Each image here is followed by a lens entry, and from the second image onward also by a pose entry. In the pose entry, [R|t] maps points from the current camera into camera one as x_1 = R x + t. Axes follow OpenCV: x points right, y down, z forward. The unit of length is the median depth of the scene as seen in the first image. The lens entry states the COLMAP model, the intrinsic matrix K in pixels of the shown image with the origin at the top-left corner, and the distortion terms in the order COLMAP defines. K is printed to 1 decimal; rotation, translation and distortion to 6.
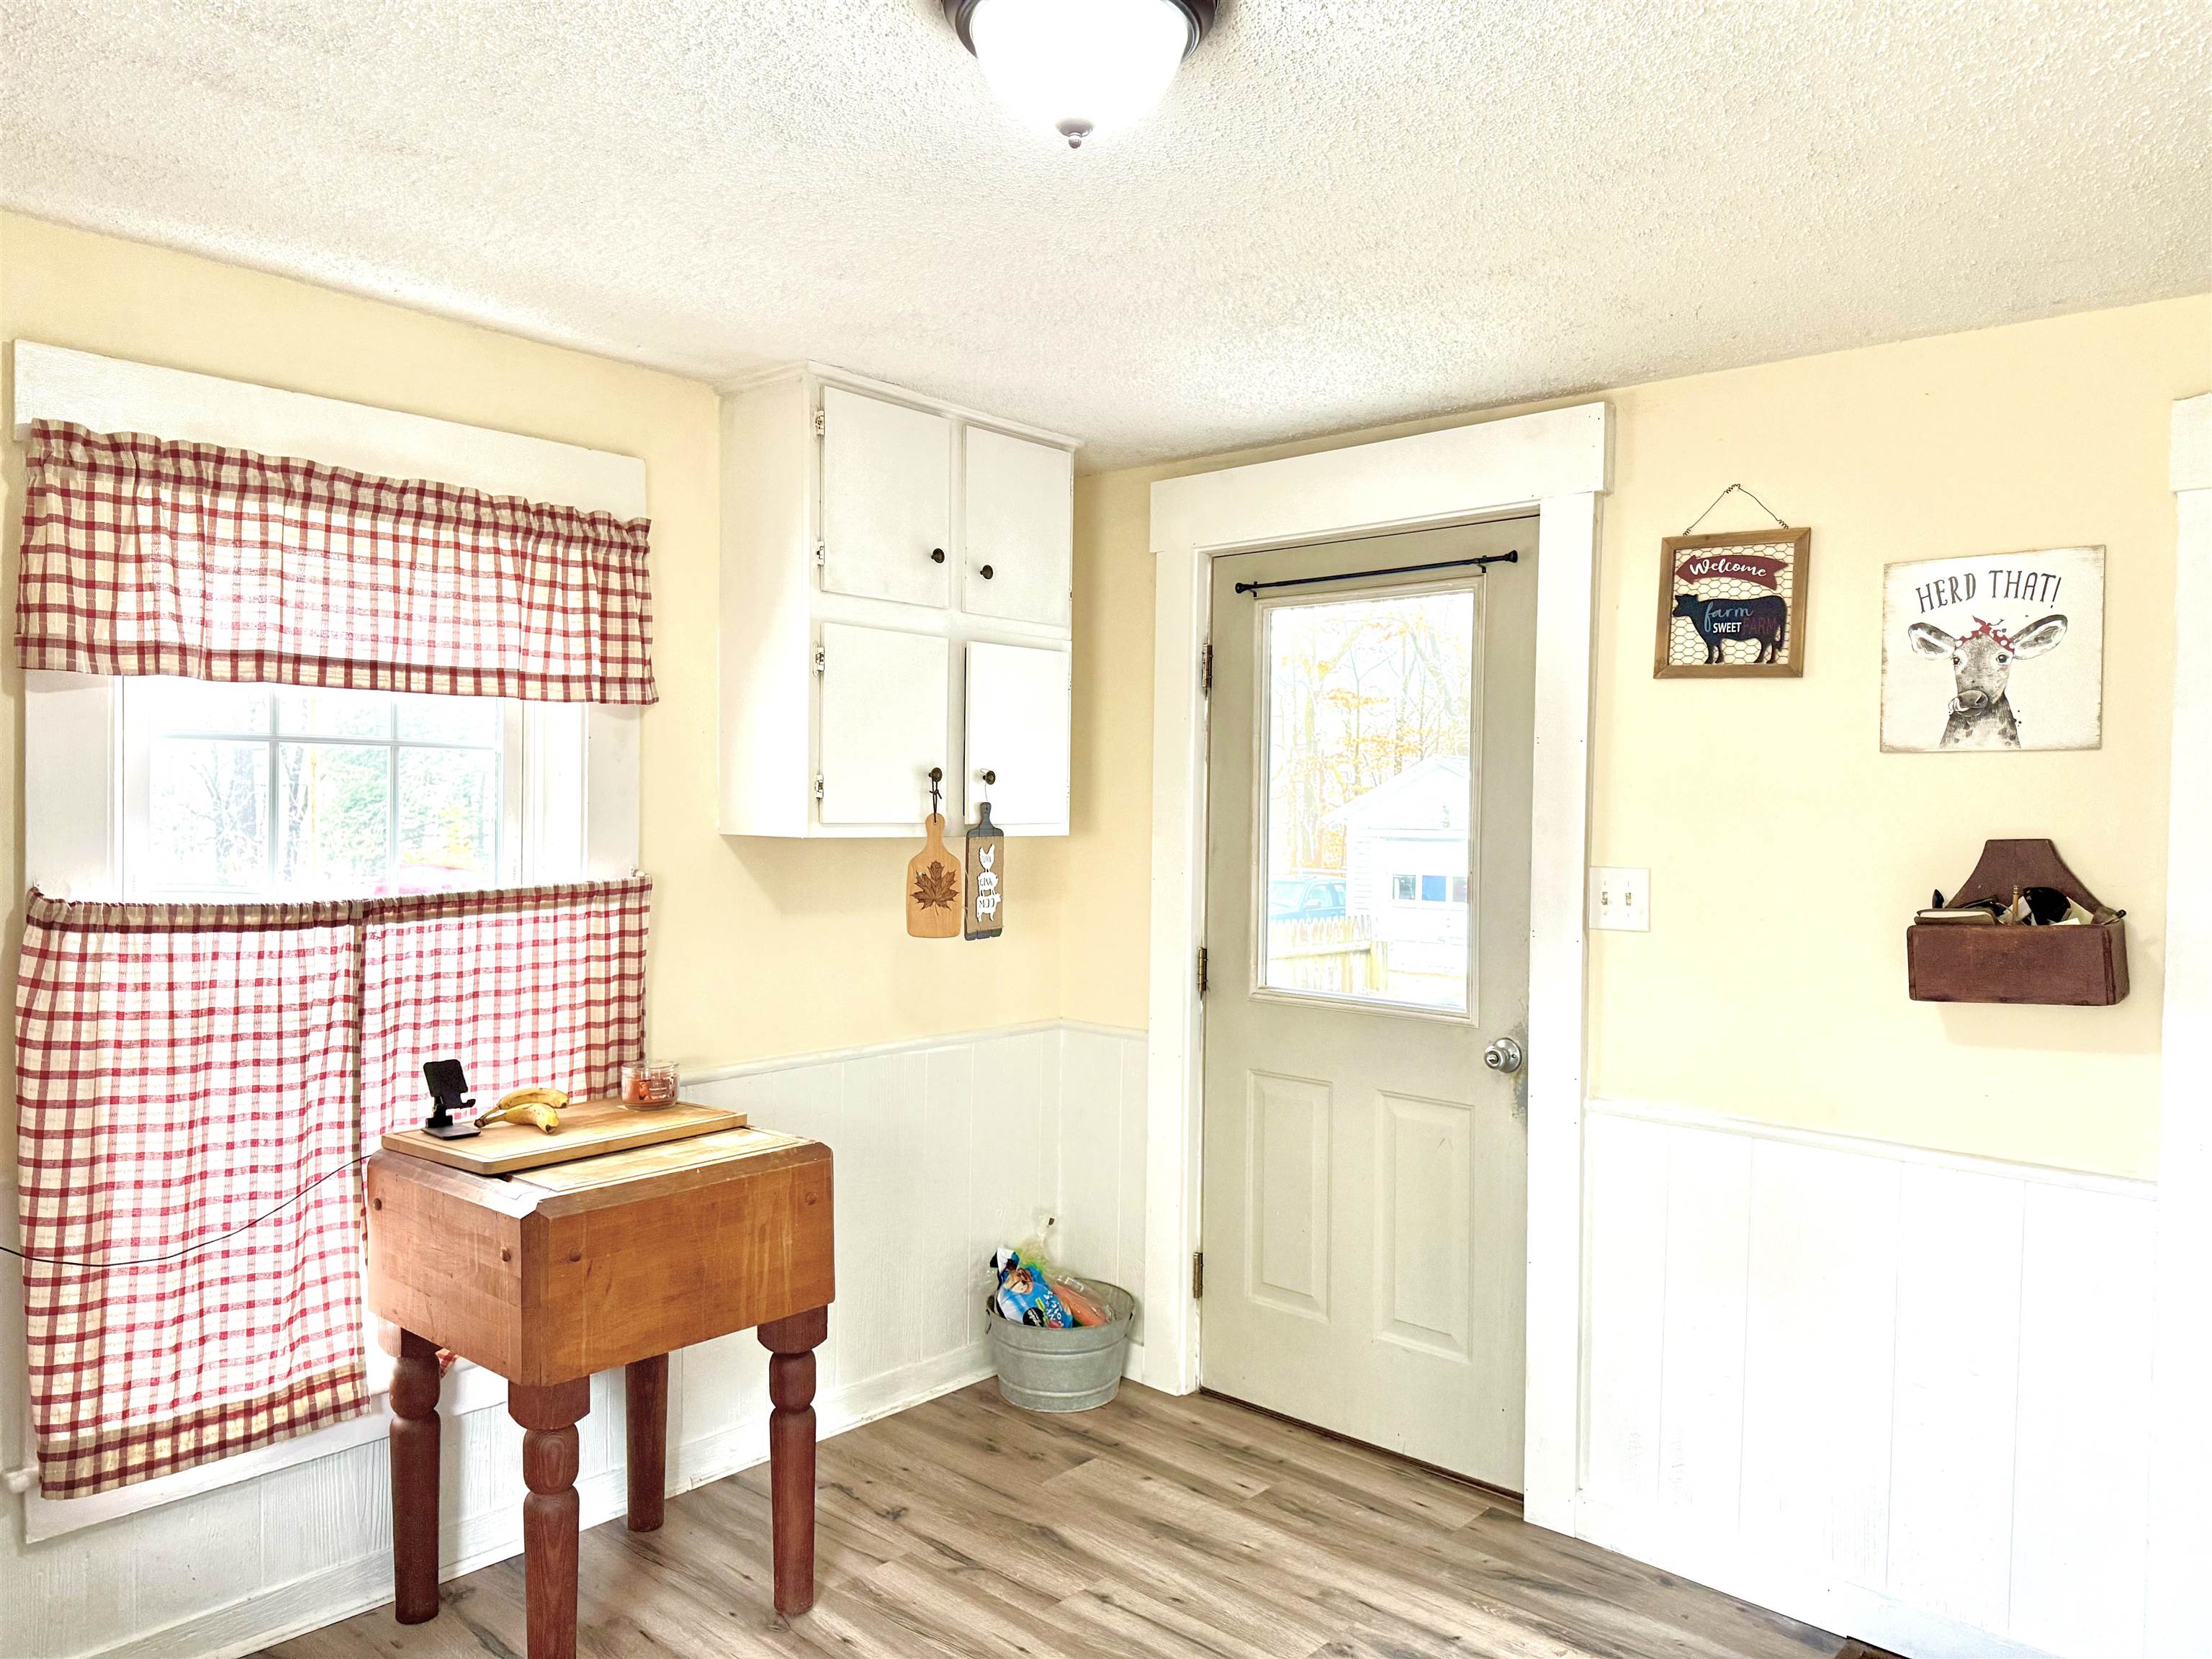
lens RADIAL K [[1542.3, 0, 1105.7], [0, 1542.3, 837.6], [0, 0, 1]] dist [0.135952, -0.189796]
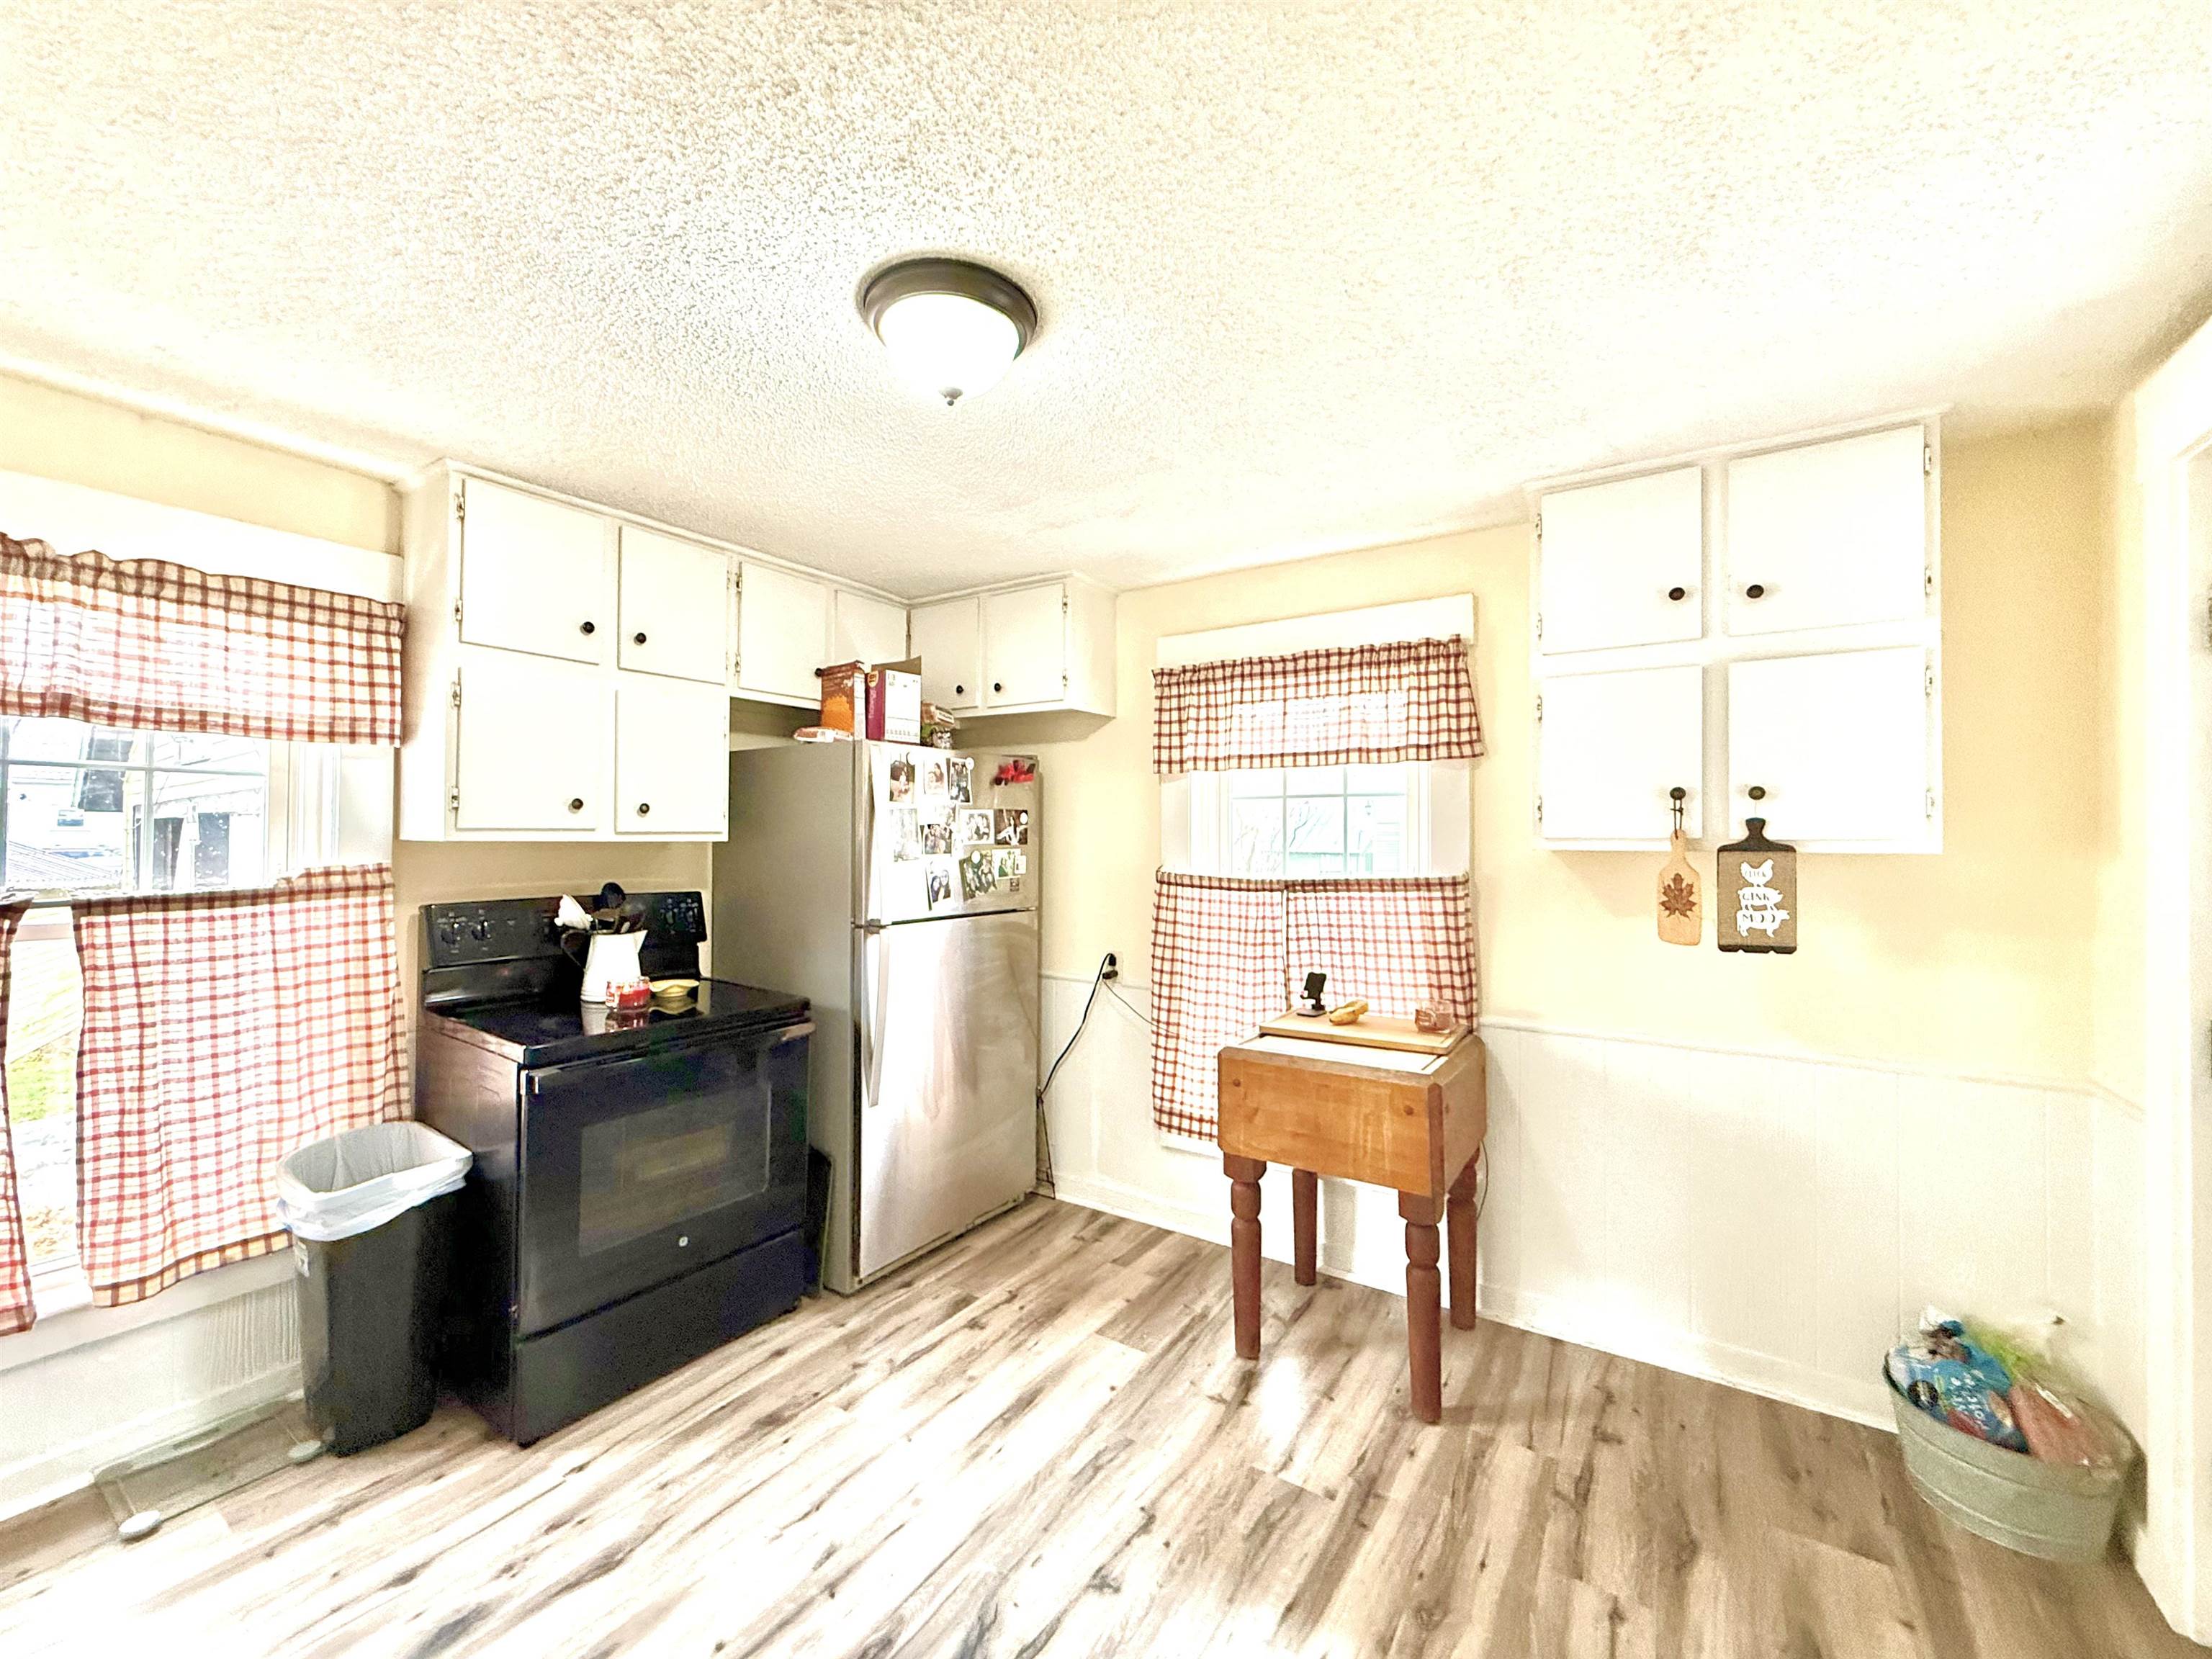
lens RADIAL K [[887.1, 0, 1096.6], [0, 887.1, 822.5], [0, 0, 1]] dist [0.000938, 0.000306]
pose [[0.148773, -0.025037, -0.988554, 0.493328], [-0.017430, 0.999458, -0.027937, 0.004510], [0.988718, 0.021387, 0.148256, 0.557702]]
